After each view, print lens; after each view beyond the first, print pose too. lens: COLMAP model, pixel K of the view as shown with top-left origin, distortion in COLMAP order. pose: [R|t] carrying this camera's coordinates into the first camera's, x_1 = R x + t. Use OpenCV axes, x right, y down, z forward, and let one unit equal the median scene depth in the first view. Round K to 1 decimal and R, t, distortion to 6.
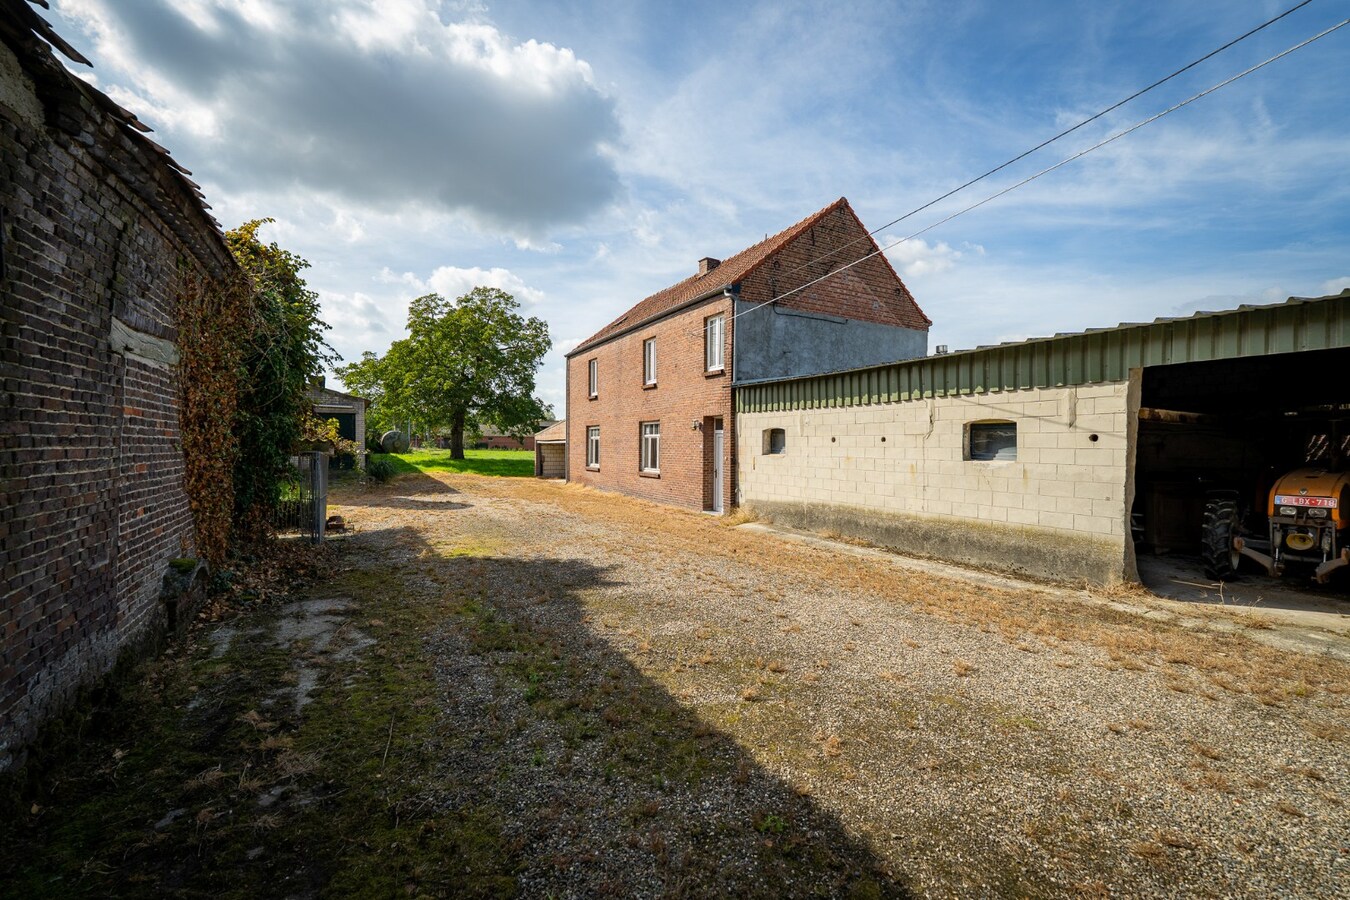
lens RADIAL K [[556.9, 0, 675.0], [0, 556.9, 450.0], [0, 0, 1]] dist [-0.012461, -0.000191]
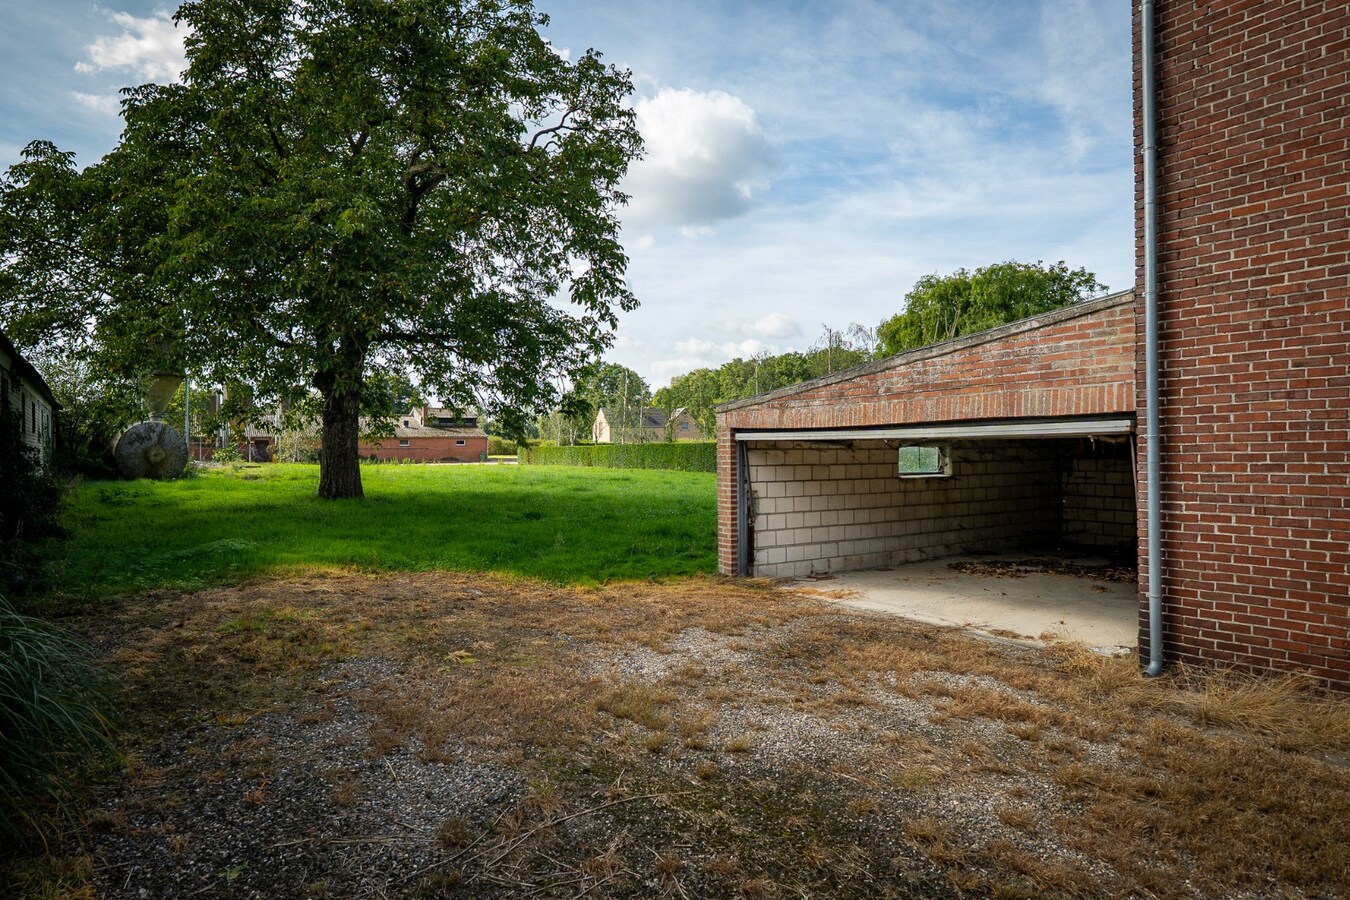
lens RADIAL K [[832.7, 0, 675.0], [0, 832.7, 450.0], [0, 0, 1]] dist [-0.007319, -0.001113]
pose [[0.996458, -0.003392, 0.084023, -0.242652], [0.005139, 0.999775, -0.020584, -0.001504], [-0.083935, 0.020943, 0.996251, 0.504968]]
